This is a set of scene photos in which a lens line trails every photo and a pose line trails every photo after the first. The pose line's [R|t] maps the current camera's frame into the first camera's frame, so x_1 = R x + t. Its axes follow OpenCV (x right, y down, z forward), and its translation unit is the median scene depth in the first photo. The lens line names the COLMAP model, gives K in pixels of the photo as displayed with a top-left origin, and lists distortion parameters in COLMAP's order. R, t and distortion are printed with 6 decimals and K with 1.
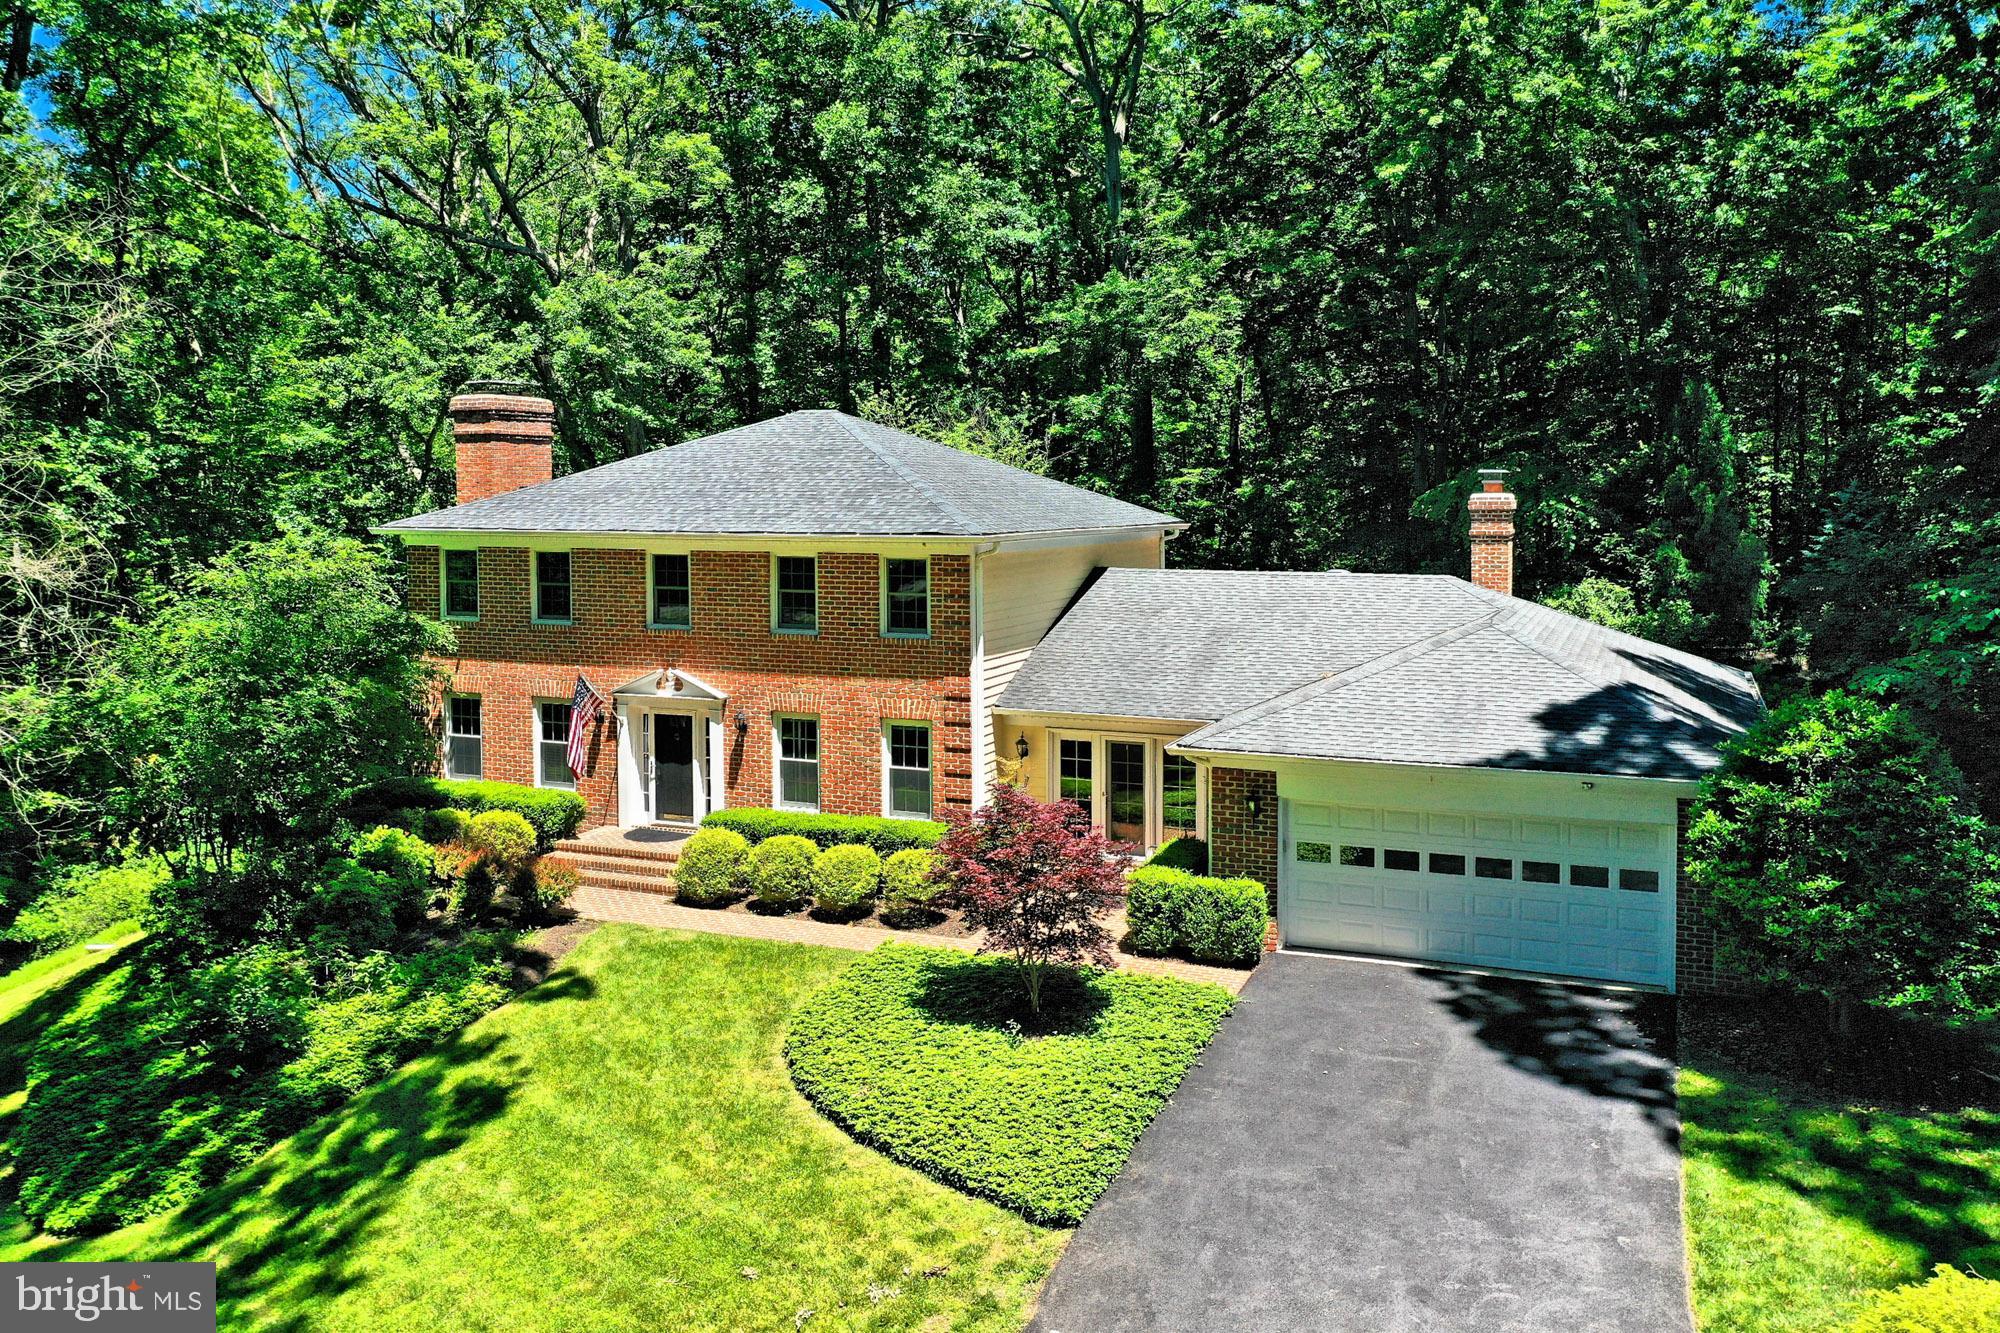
lens RADIAL K [[1607.9, 0, 1003.2], [0, 1607.9, 605.4], [0, 0, 1]] dist [-0.022818, -0.000600]
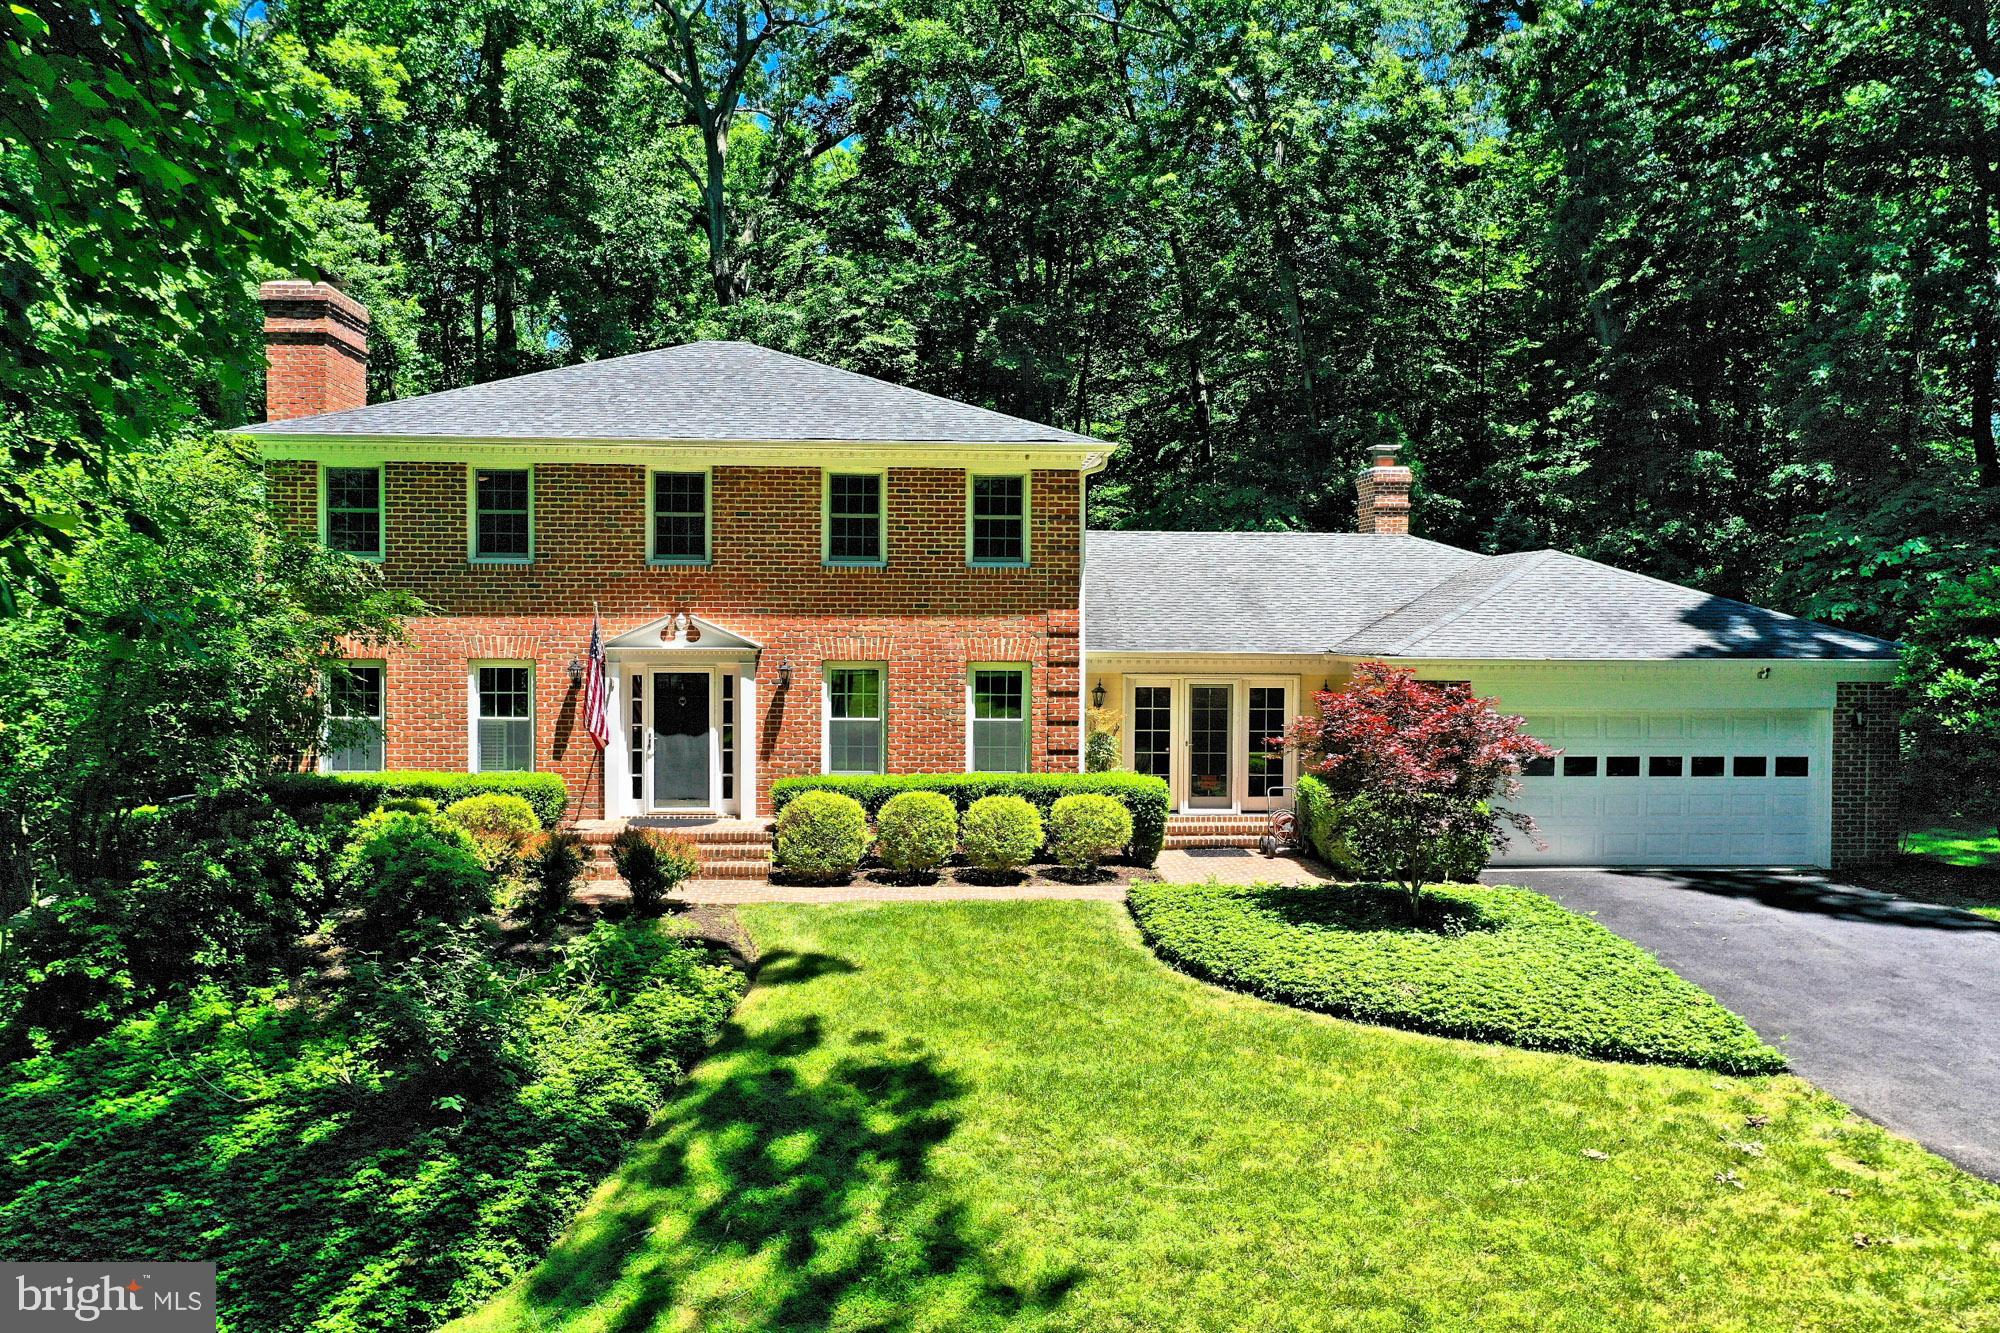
lens RADIAL K [[1623.2, 0, 1000.0], [0, 1623.2, 666.5], [0, 0, 1]] dist [-0.006863, -0.000292]
pose [[0.898673, -0.009626, 0.438514, -0.427386], [0.031938, 0.998541, -0.043532, 0.107699], [-0.437455, 0.053126, 0.897670, 0.210872]]
